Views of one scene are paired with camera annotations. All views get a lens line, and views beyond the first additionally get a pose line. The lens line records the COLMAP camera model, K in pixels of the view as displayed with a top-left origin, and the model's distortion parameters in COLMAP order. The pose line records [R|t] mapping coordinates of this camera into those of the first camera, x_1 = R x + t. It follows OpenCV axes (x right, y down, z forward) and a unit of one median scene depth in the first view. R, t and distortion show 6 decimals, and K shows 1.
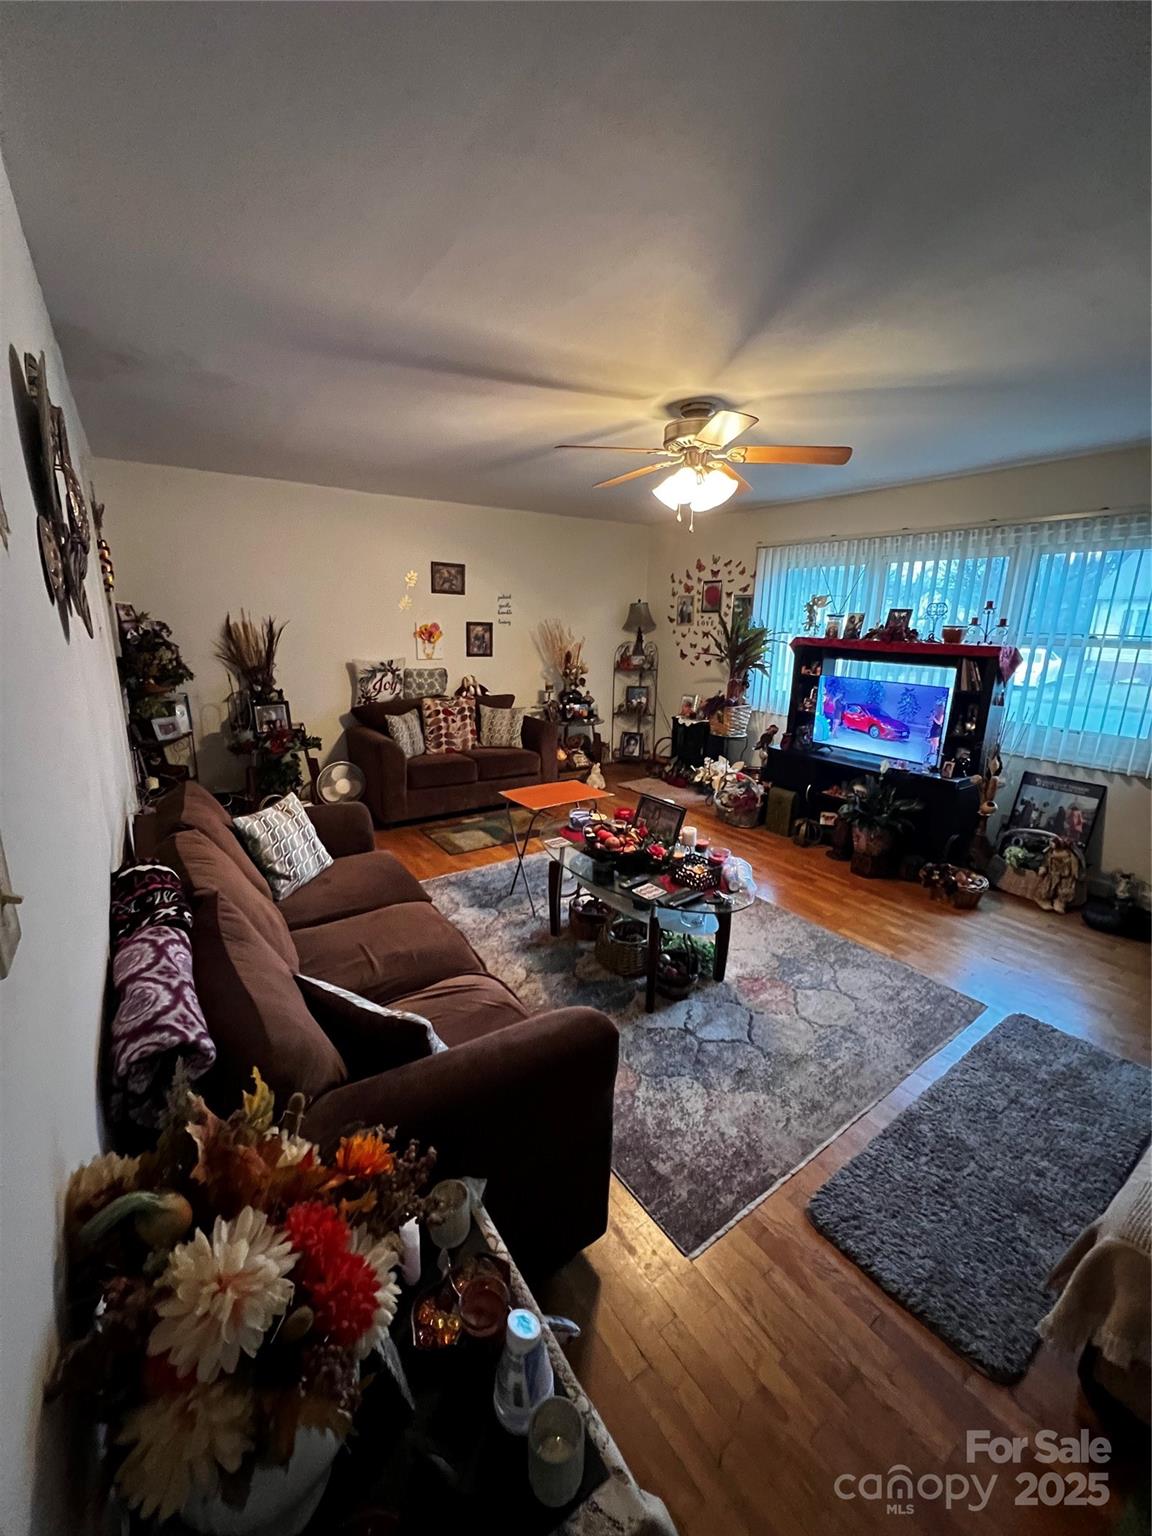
lens RADIAL K [[608.9, 0, 576.2], [0, 608.9, 764.9], [0, 0, 1]] dist [-0.000512, 0.000030]
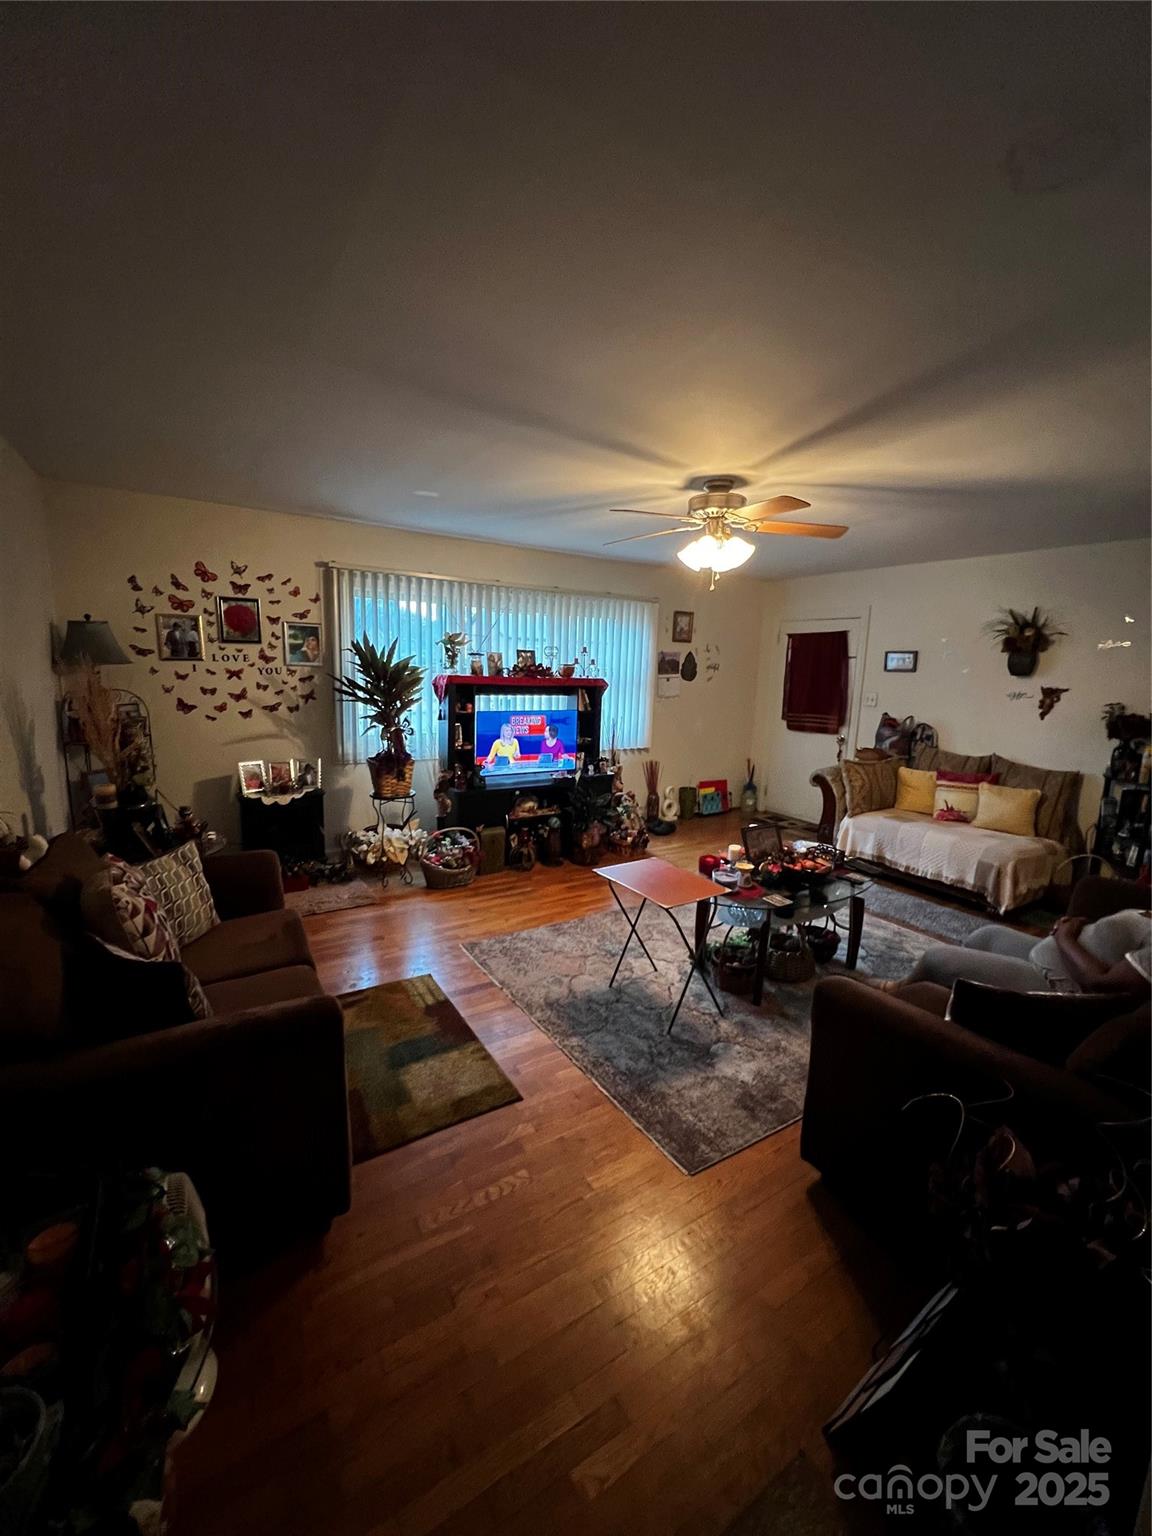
lens RADIAL K [[608.9, 0, 574.4], [0, 608.9, 773.6], [0, 0, 1]] dist [-0.000512, 0.000030]
pose [[0.055228, -0.199860, 0.978267, -0.611127], [0.204284, 0.961298, 0.184861, -0.202082], [-0.977353, 0.189635, 0.093918, 0.756973]]
